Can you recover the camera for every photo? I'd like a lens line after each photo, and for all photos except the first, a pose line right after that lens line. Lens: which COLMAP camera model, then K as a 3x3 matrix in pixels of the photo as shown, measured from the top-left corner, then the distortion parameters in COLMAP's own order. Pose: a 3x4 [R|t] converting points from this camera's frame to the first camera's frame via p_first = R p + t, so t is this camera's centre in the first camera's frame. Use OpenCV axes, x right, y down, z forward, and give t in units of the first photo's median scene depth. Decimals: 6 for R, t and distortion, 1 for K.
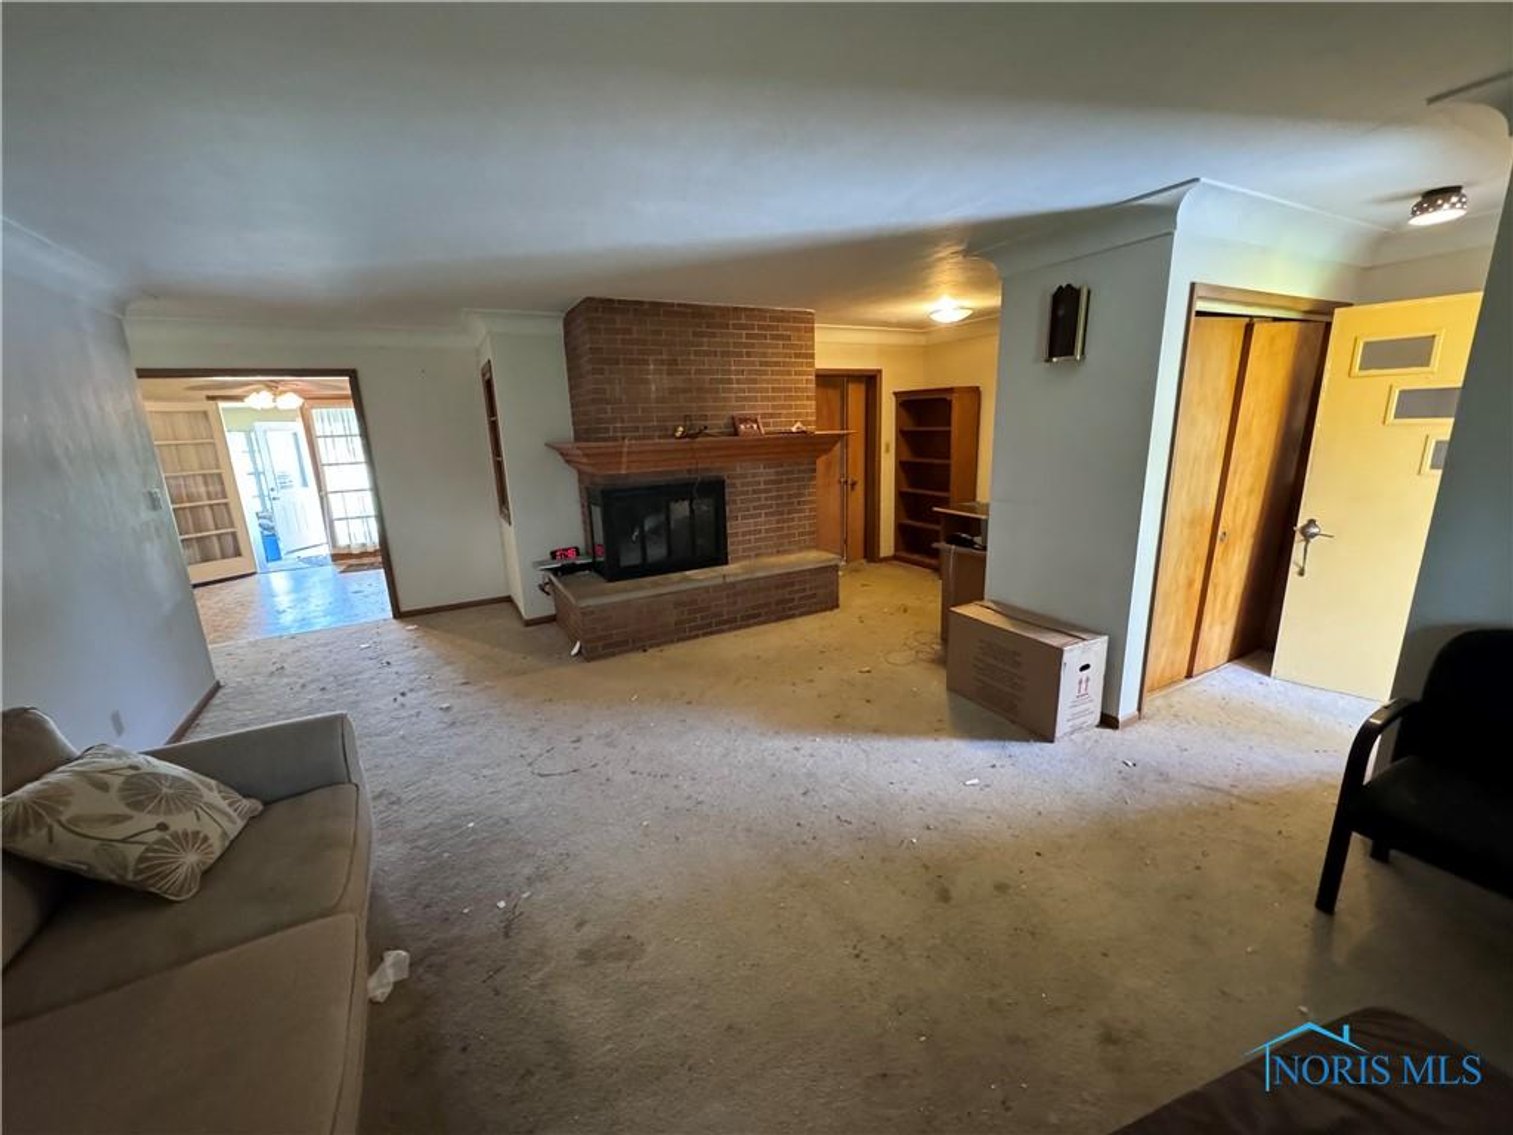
lens RADIAL K [[599.5, 0, 756.5], [0, 599.5, 567.5], [0, 0, 1]] dist [-0.000716, 0.000657]
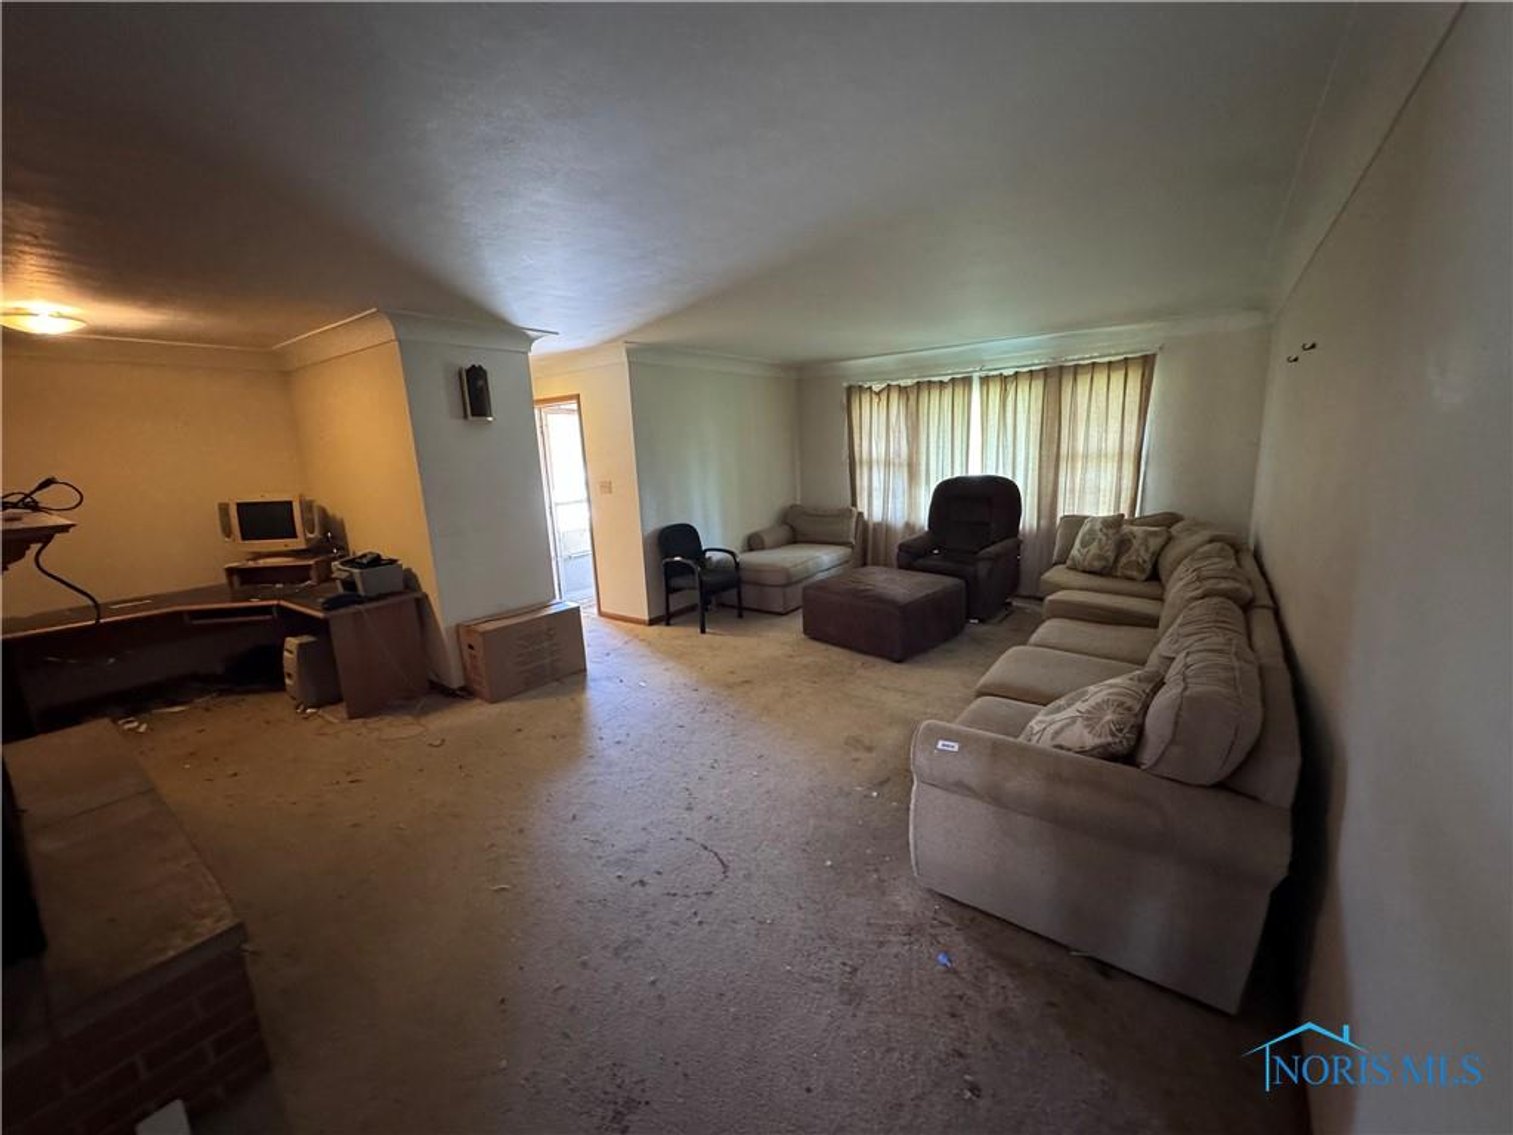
lens RADIAL K [[599.5, 0, 756.5], [0, 599.5, 567.5], [0, 0, 1]] dist [-0.000716, 0.000657]
pose [[-0.416494, -0.129807, 0.899824, -1.027435], [0.266200, 0.928963, 0.257225, -0.225703], [-0.869293, 0.346665, -0.352353, 1.081975]]
